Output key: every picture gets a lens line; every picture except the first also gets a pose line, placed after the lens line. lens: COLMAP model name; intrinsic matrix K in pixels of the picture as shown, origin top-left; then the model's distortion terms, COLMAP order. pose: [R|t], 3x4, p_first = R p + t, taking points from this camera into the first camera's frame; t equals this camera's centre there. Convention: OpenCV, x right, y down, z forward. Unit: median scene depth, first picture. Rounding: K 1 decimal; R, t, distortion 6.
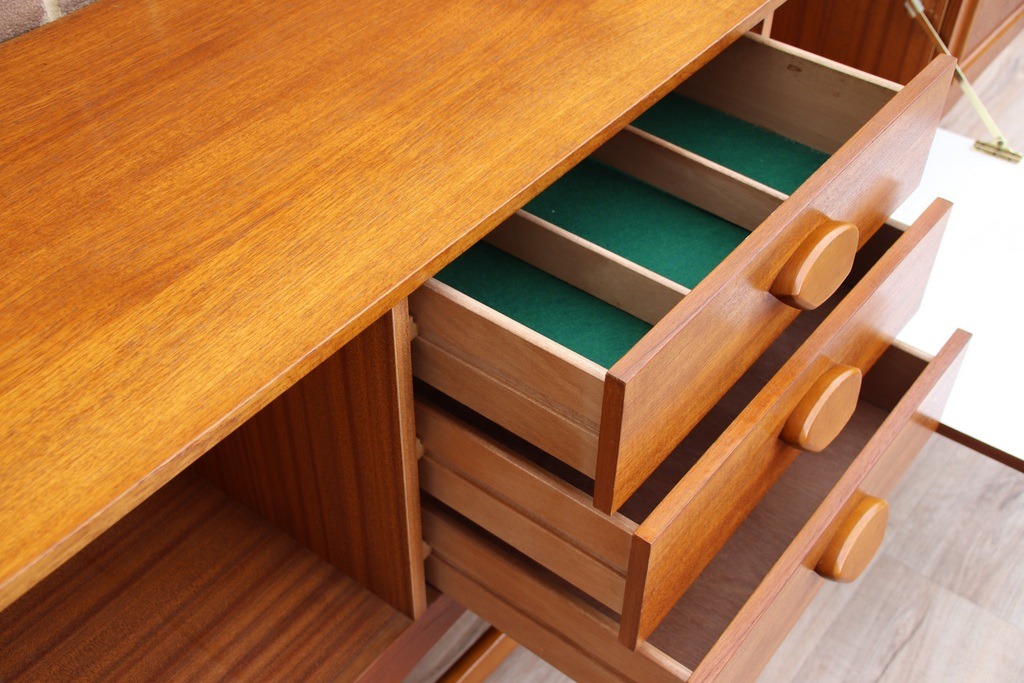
lens RADIAL K [[1268.4, 0, 499.4], [0, 1268.4, 349.6], [0, 0, 1]] dist [0.099768, 0.000000]
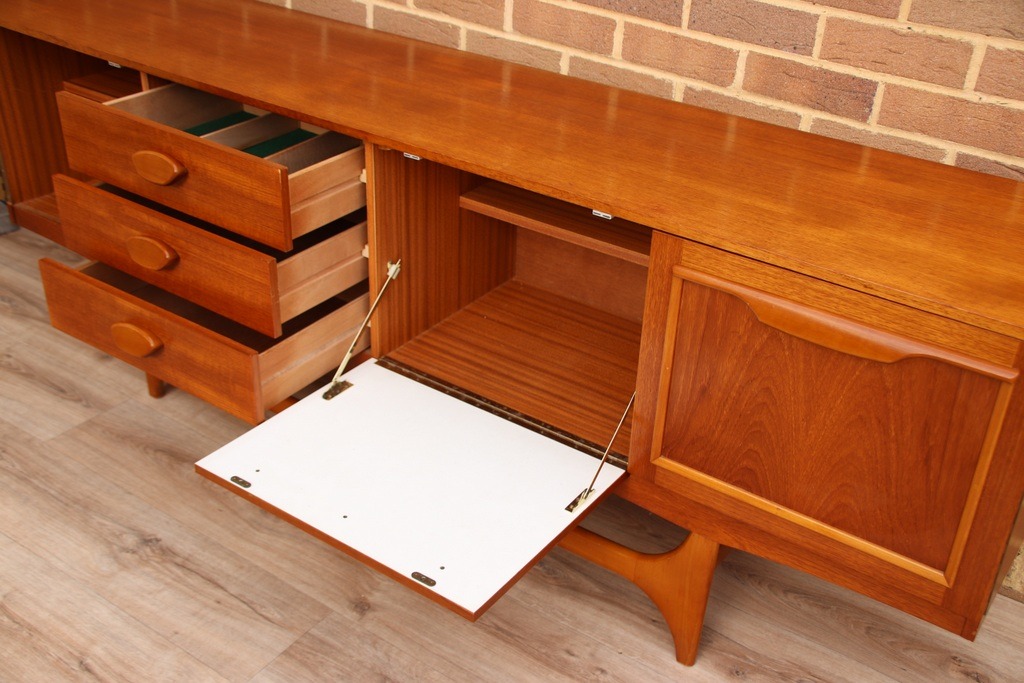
lens RADIAL K [[1112.0, 0, 517.8], [0, 1112.0, 350.8], [0, 0, 1]] dist [0.040147, 0.000000]
pose [[0.055587, 0.504349, -0.861709, 1.926961], [-0.710717, 0.626158, 0.320637, -0.845936], [0.701278, 0.594608, 0.393256, 0.866135]]
